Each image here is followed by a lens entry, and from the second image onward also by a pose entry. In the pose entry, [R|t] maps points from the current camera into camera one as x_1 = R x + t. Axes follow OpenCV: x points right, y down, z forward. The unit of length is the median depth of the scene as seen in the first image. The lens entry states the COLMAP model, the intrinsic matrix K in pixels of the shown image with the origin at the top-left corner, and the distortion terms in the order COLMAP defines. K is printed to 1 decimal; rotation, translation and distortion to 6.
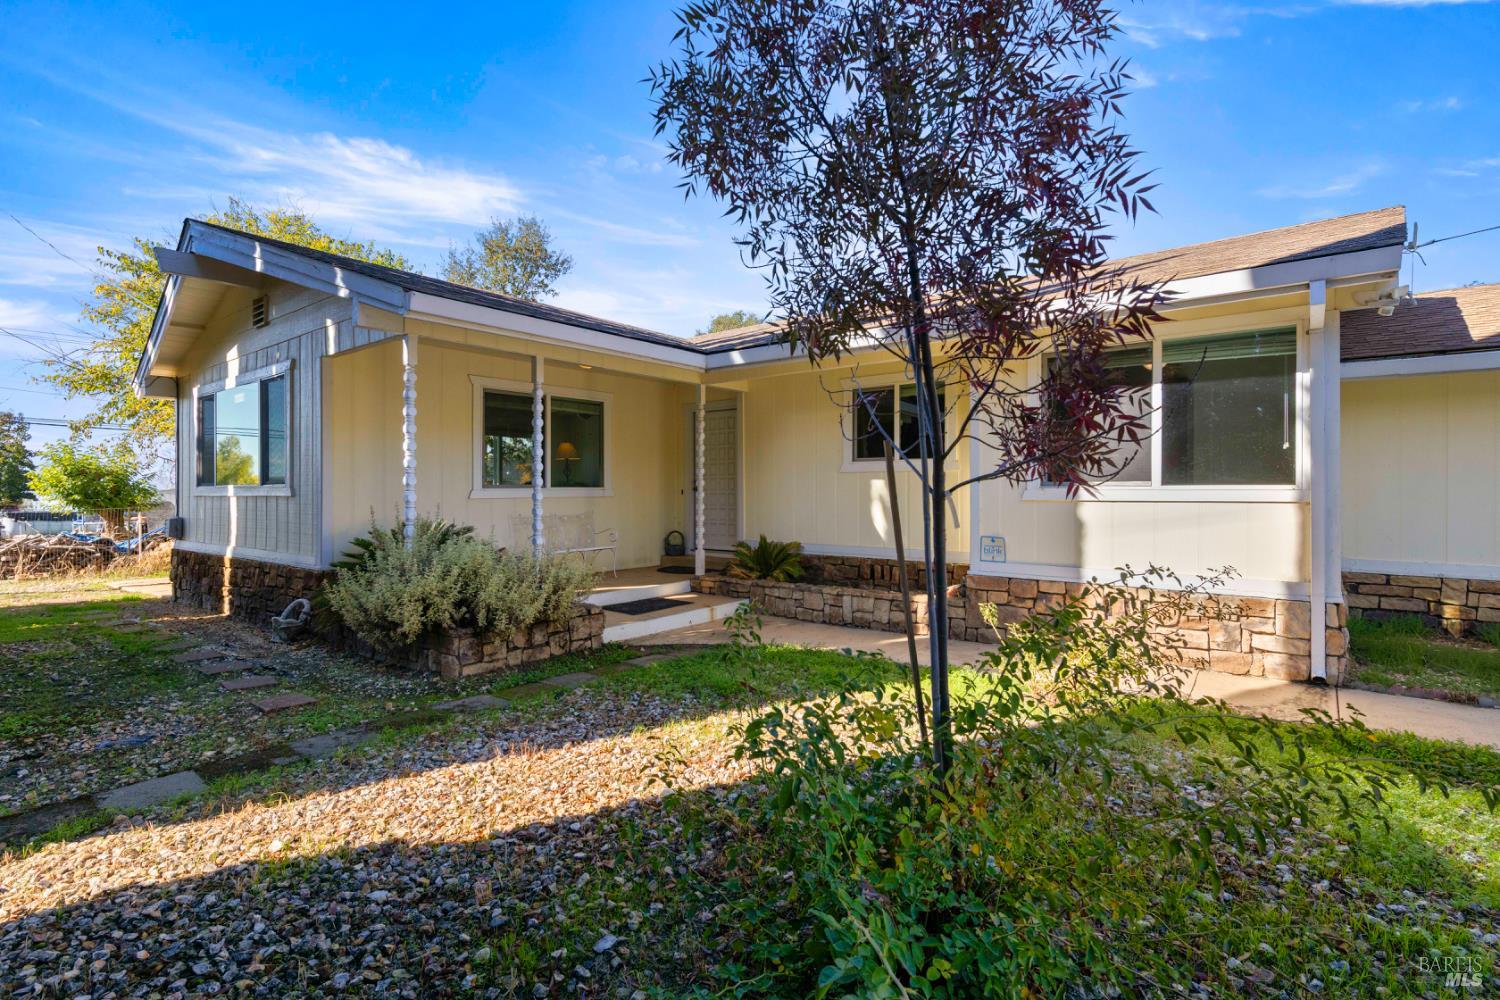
lens RADIAL K [[725.6, 0, 750.0], [0, 725.6, 500.0], [0, 0, 1]] dist [0.000188, 0.000275]
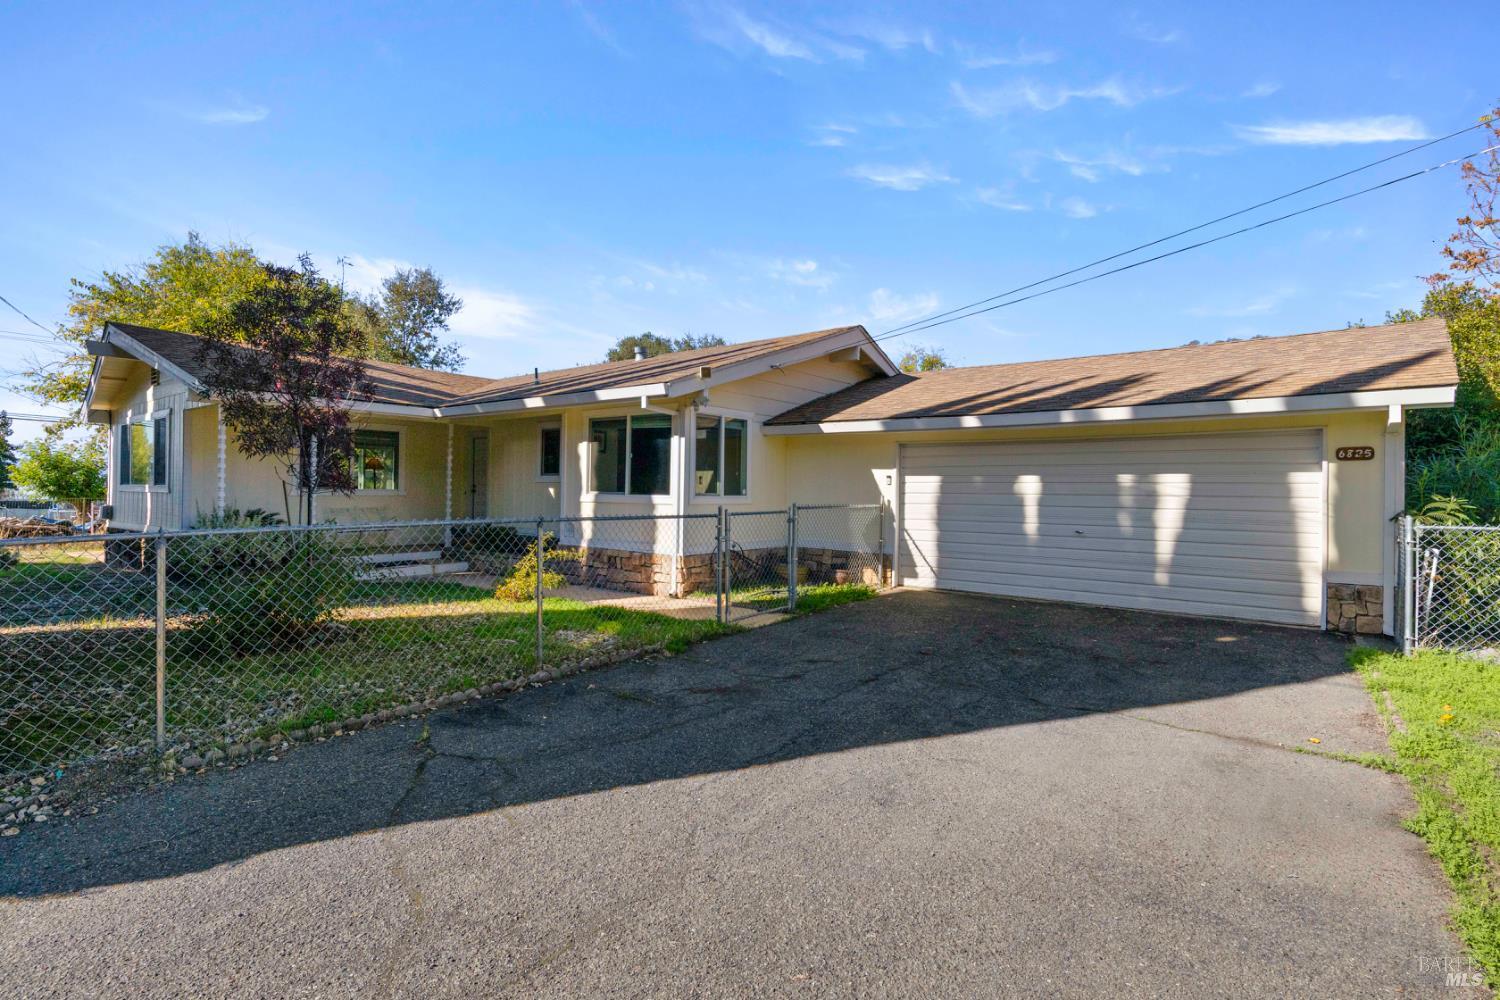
lens RADIAL K [[712.0, 0, 750.0], [0, 712.0, 500.0], [0, 0, 1]] dist [0.000276, -0.000121]
pose [[0.999666, 0.014585, 0.021338, 0.228531], [-0.014610, 0.999893, 0.000988, -0.003228], [-0.021321, -0.001299, 0.999772, -0.224884]]
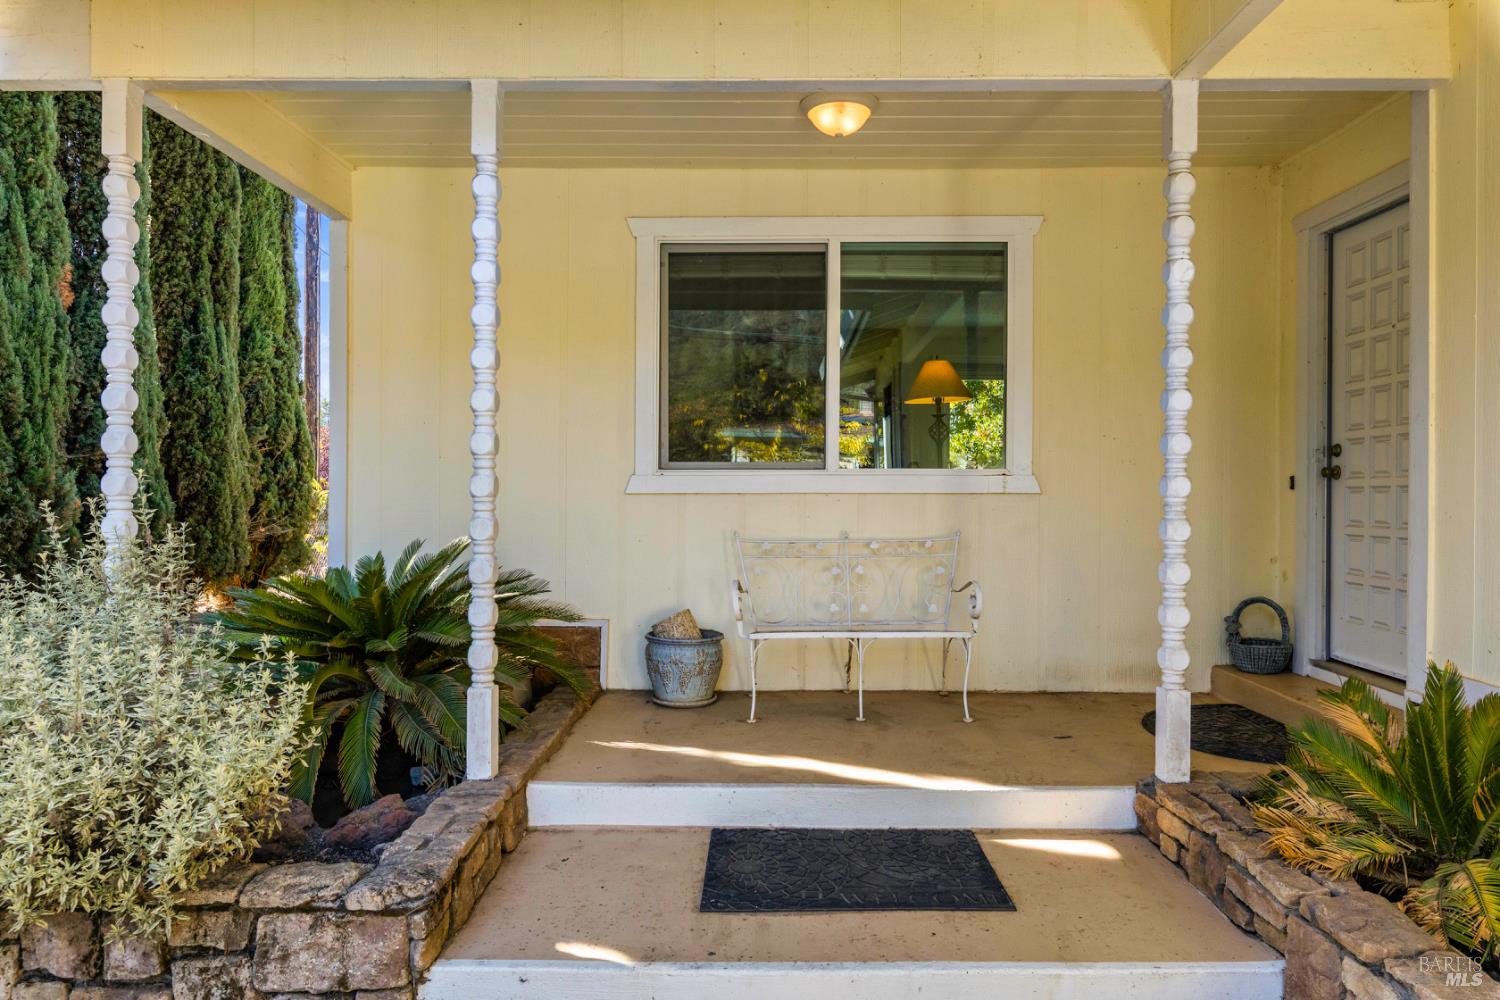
lens RADIAL K [[953.7, 0, 750.0], [0, 953.7, 500.0], [0, 0, 1]] dist [0.001196, 0.000690]
pose [[0.619662, 0.014604, -0.784733, 0.048882], [-0.015213, 0.999863, 0.006595, -0.001103], [0.784721, 0.007852, 0.619799, 0.273476]]
